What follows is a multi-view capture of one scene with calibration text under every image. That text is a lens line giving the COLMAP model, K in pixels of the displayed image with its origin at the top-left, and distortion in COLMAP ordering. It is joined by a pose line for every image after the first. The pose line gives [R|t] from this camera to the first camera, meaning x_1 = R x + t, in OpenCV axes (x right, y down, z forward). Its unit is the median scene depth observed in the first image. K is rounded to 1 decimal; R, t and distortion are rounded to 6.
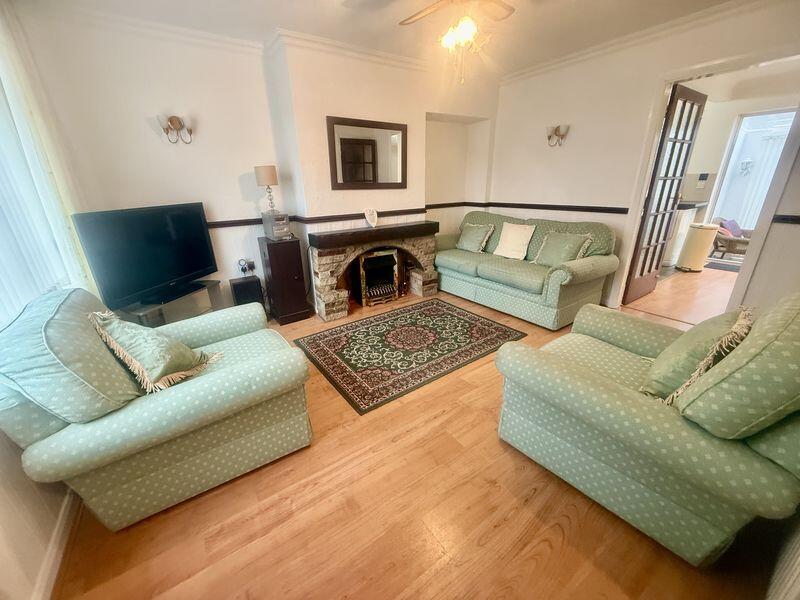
lens RADIAL K [[317.5, 0, 397.3], [0, 317.5, 299.4], [0, 0, 1]] dist [0.001964, -0.000127]
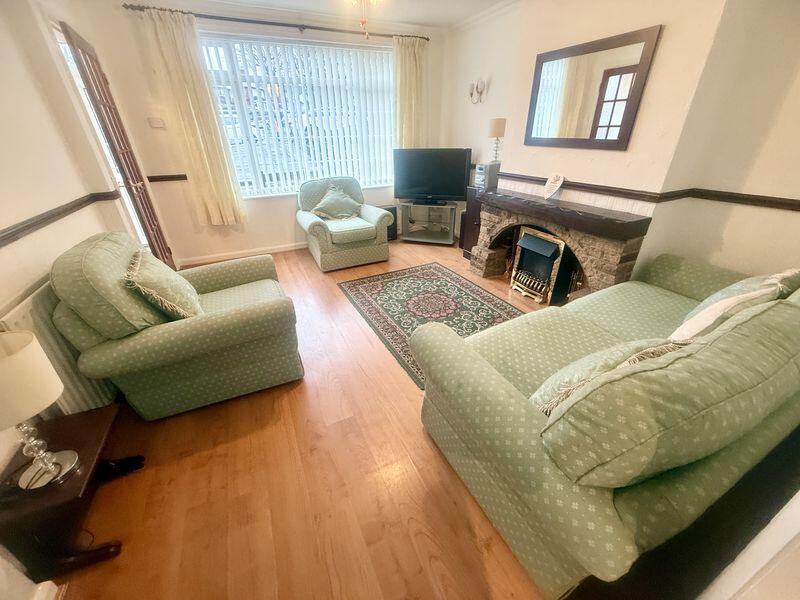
lens RADIAL K [[317.5, 0, 400.5], [0, 317.5, 298.3], [0, 0, 1]] dist [0.001964, -0.000127]
pose [[-0.147934, 0.483649, -0.862670, 0.847950], [-0.328474, 0.798725, 0.504127, -0.343691], [0.932856, 0.357942, 0.040708, 0.809967]]
